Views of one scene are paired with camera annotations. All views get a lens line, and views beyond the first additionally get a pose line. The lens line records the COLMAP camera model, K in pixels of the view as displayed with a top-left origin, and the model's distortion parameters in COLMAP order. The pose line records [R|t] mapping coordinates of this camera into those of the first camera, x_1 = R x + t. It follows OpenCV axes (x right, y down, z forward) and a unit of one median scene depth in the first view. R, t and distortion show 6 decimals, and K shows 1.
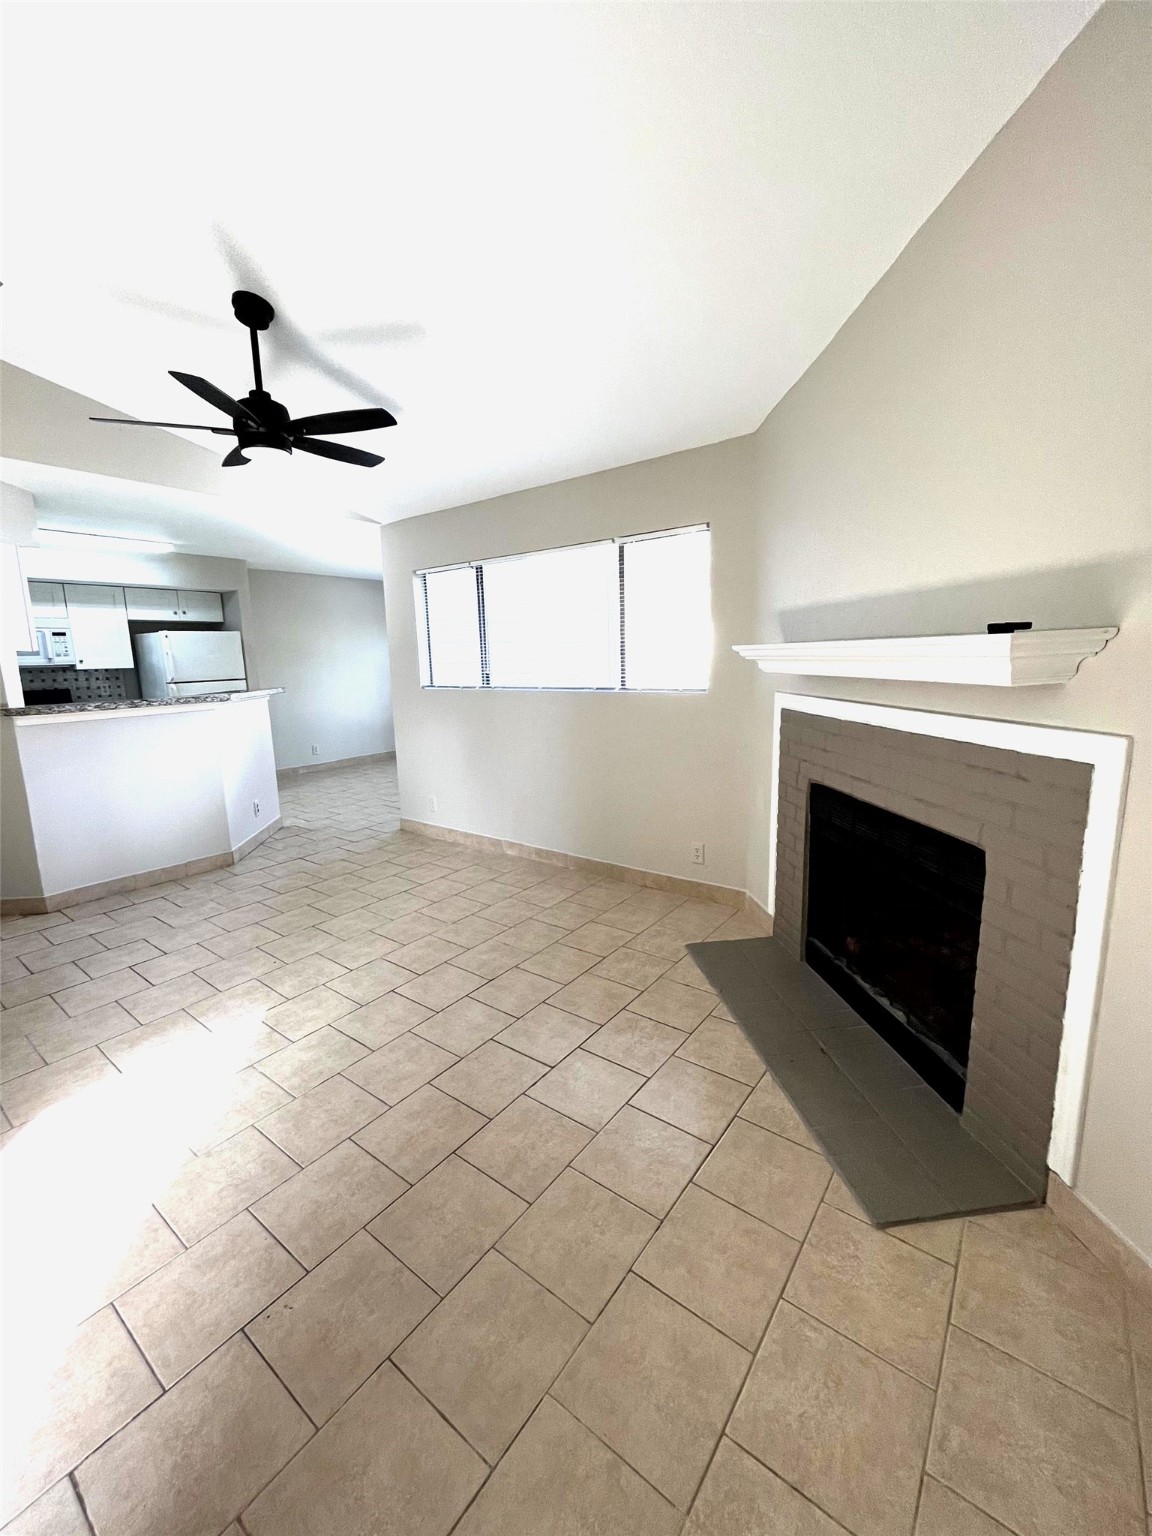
lens RADIAL K [[626.3, 0, 576.3], [0, 626.3, 763.7], [0, 0, 1]] dist [-0.004454, 0.000290]
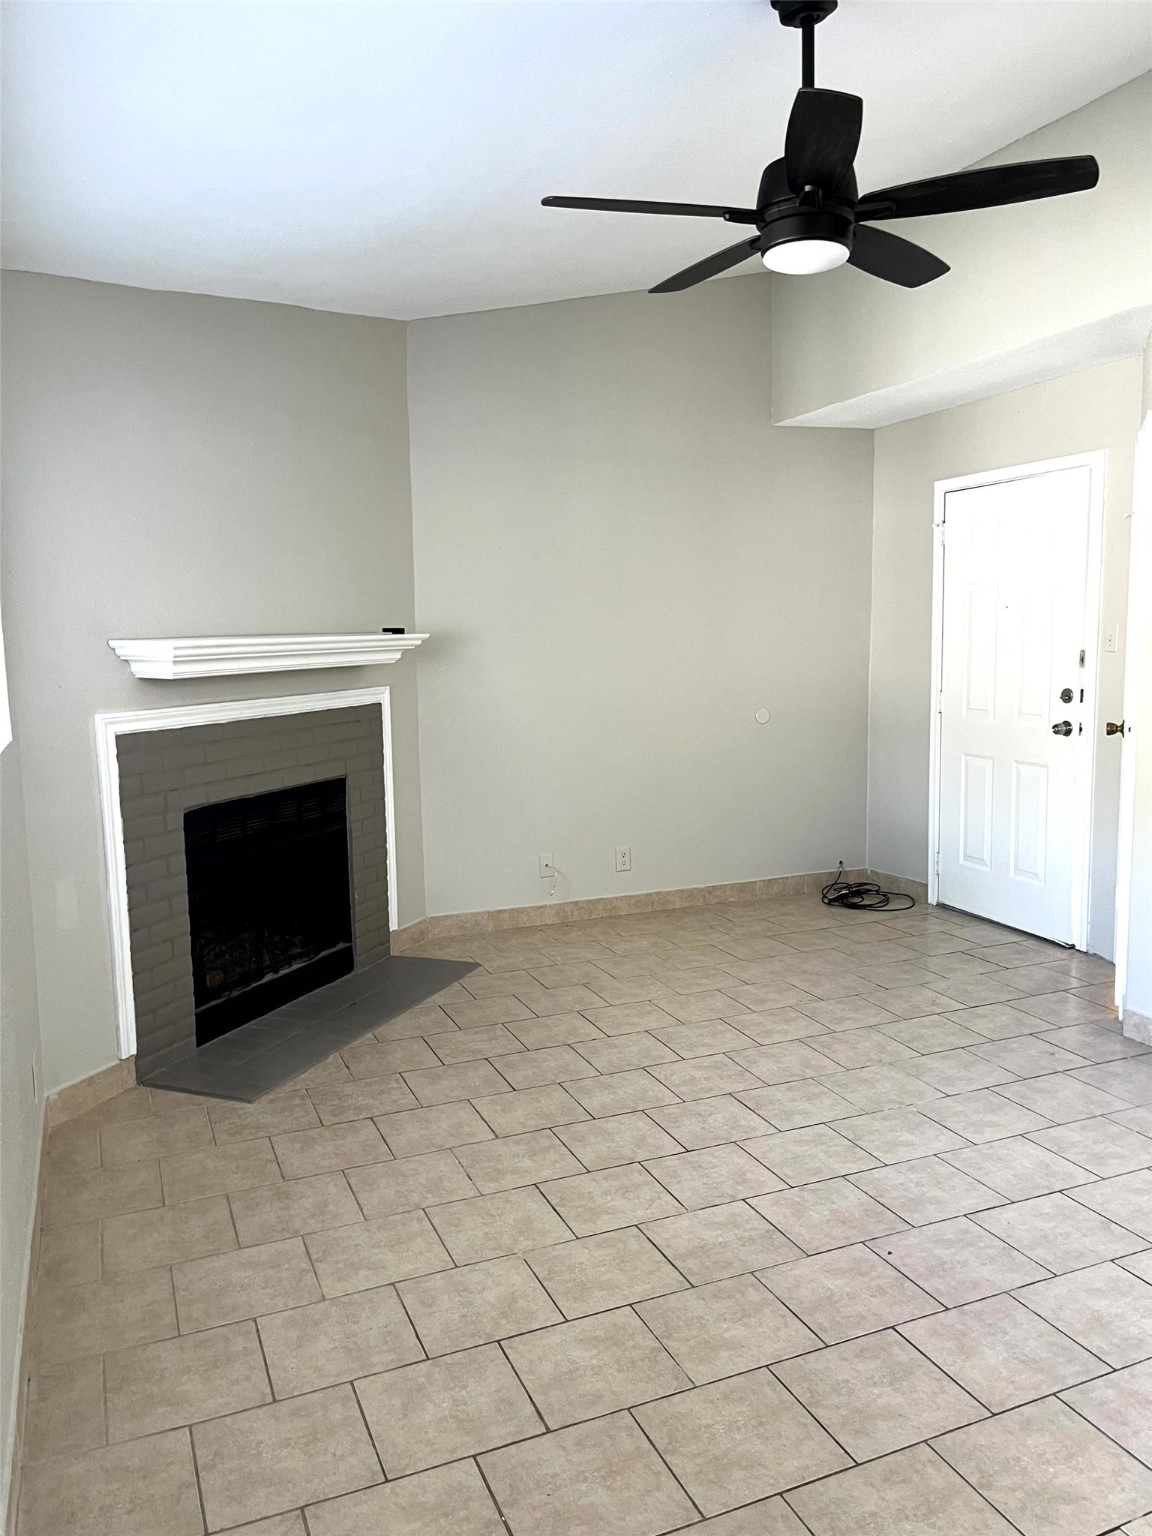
lens RADIAL K [[1172.0, 0, 576.8], [0, 1172.0, 772.5], [0, 0, 1]] dist [0.040806, -0.041988]
pose [[-0.860615, -0.021879, 0.508785, -0.760009], [0.128846, 0.957216, 0.259106, -0.320257], [-0.492686, 0.288546, -0.820976, 1.833452]]
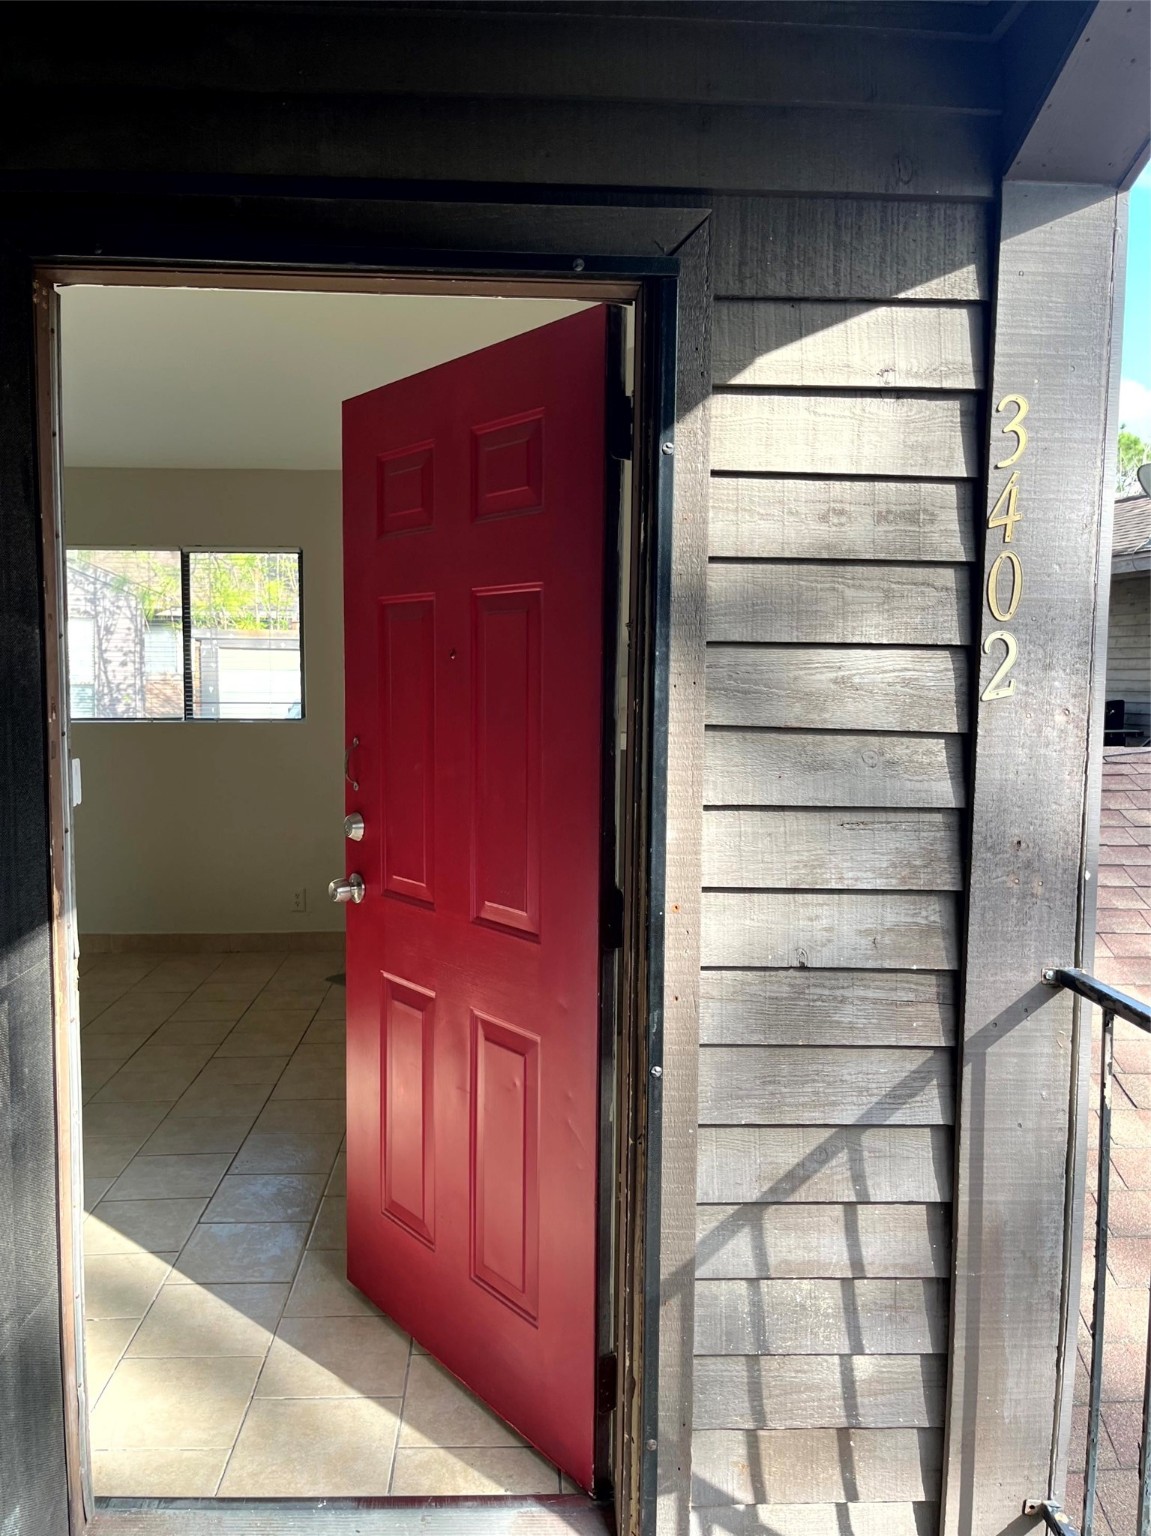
lens RADIAL K [[1172.0, 0, 573.2], [0, 1172.0, 768.9], [0, 0, 1]] dist [0.040806, -0.041988]
pose [[0.767795, -0.028674, 0.640054, -0.729583], [0.086296, 0.994523, -0.058965, 0.113114], [-0.634858, 0.100507, 0.766064, -0.714054]]
